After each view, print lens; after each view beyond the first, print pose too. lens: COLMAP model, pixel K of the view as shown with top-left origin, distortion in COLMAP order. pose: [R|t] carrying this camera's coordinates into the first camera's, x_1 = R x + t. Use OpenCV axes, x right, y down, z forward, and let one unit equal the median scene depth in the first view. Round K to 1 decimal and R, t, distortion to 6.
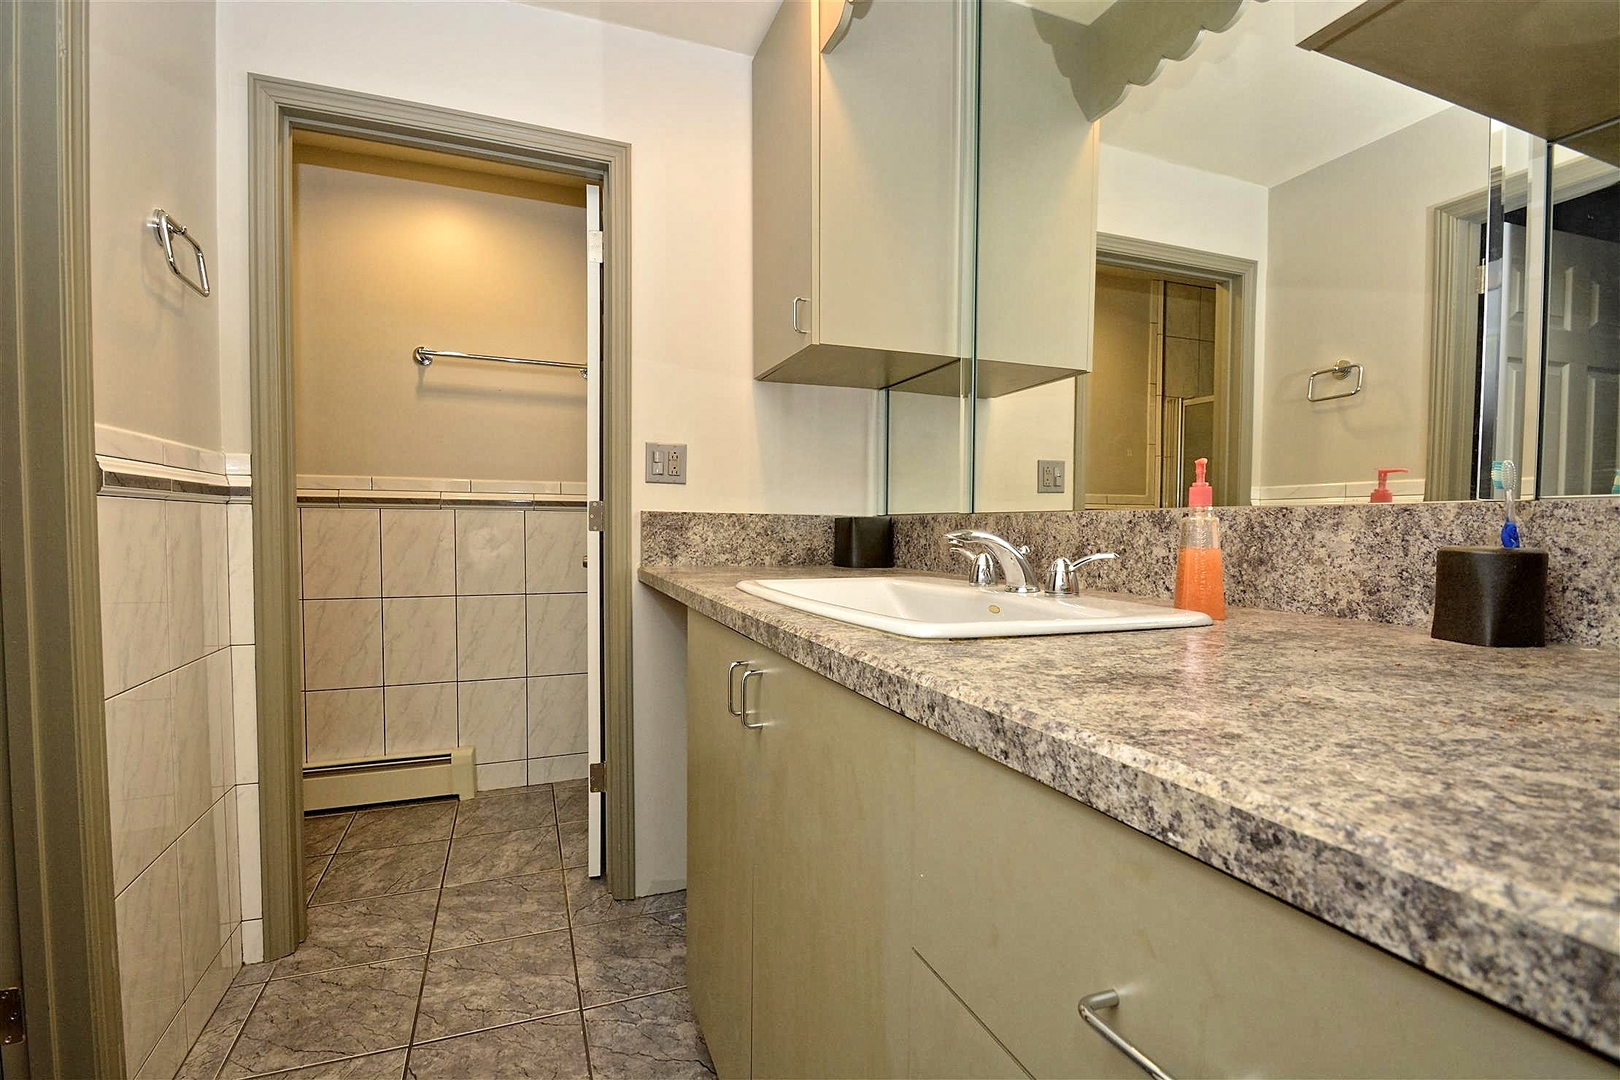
lens RADIAL K [[715.9, 0, 793.7], [0, 715.9, 541.0], [0, 0, 1]] dist [0.000937, -0.008577]
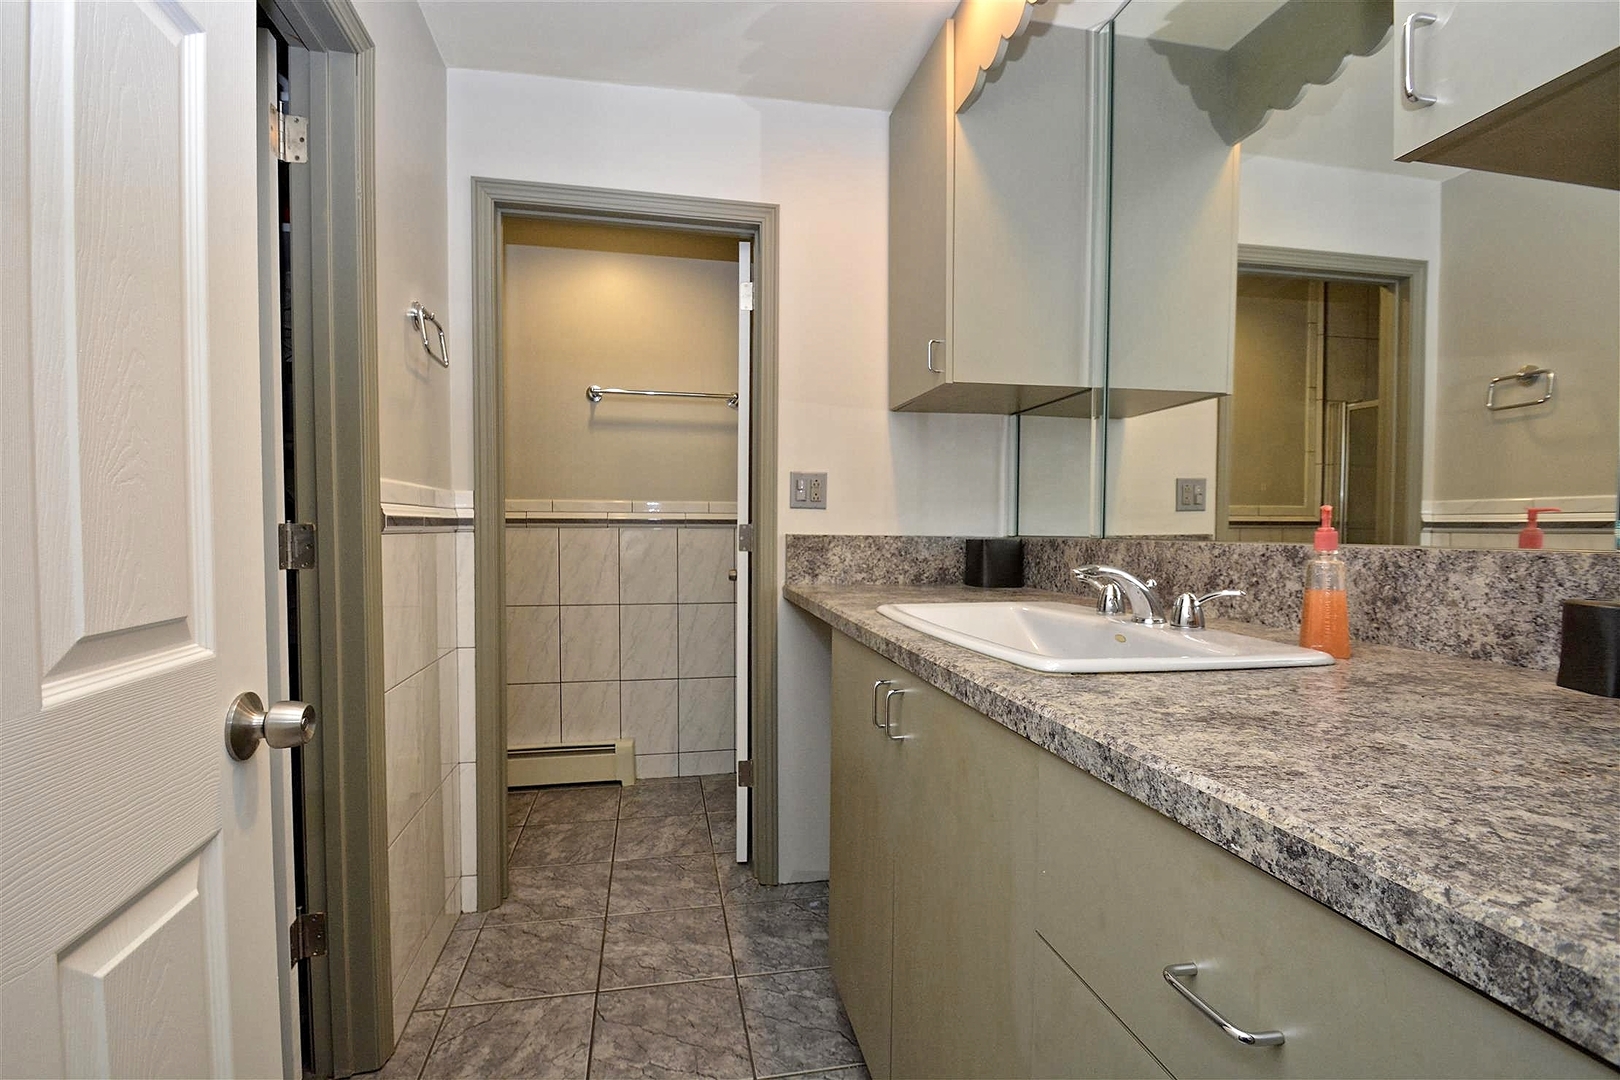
lens RADIAL K [[715.9, 0, 798.1], [0, 715.9, 546.0], [0, 0, 1]] dist [0.000937, -0.008577]
pose [[0.985823, 0.004177, -0.167736, -0.012283], [-0.003547, 0.999985, 0.004053, -0.034973], [0.167751, -0.003401, 0.985824, -0.104295]]
